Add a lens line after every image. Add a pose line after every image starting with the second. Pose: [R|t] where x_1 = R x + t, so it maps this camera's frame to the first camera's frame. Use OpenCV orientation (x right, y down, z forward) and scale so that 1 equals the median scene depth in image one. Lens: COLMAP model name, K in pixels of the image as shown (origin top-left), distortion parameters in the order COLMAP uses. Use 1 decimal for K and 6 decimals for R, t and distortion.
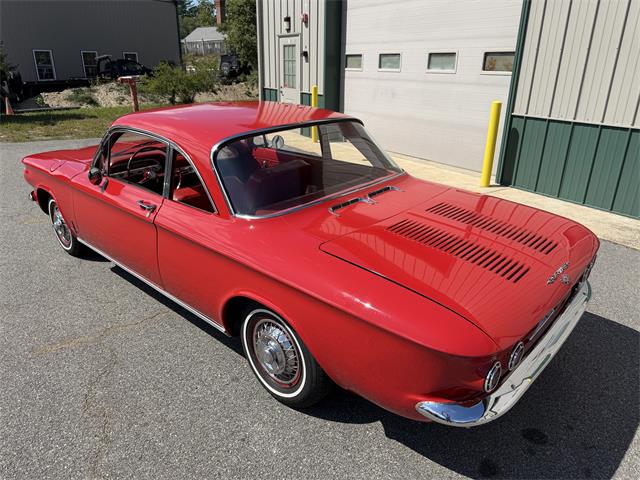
lens RADIAL K [[467.8, 0, 307.4], [0, 467.8, 241.0], [0, 0, 1]] dist [0.035455, -0.052447]
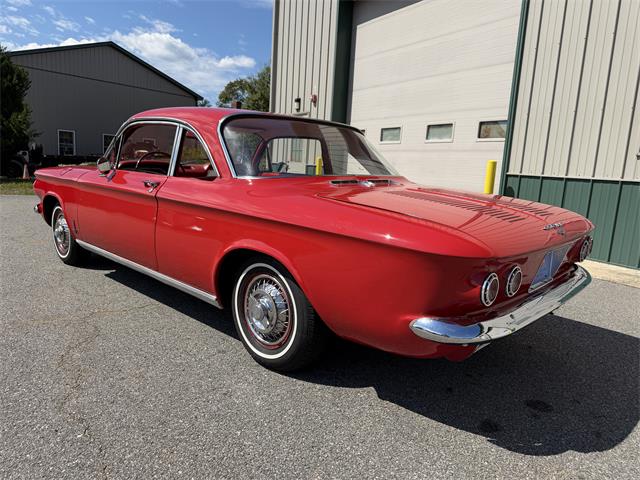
lens RADIAL K [[467.8, 0, 307.4], [0, 467.8, 241.0], [0, 0, 1]] dist [0.035455, -0.052447]
pose [[0.998414, 0.056120, -0.004506, 0.006916], [-0.055825, 0.976407, -0.208597, 0.166824], [-0.007307, 0.208518, 0.977991, 0.015105]]
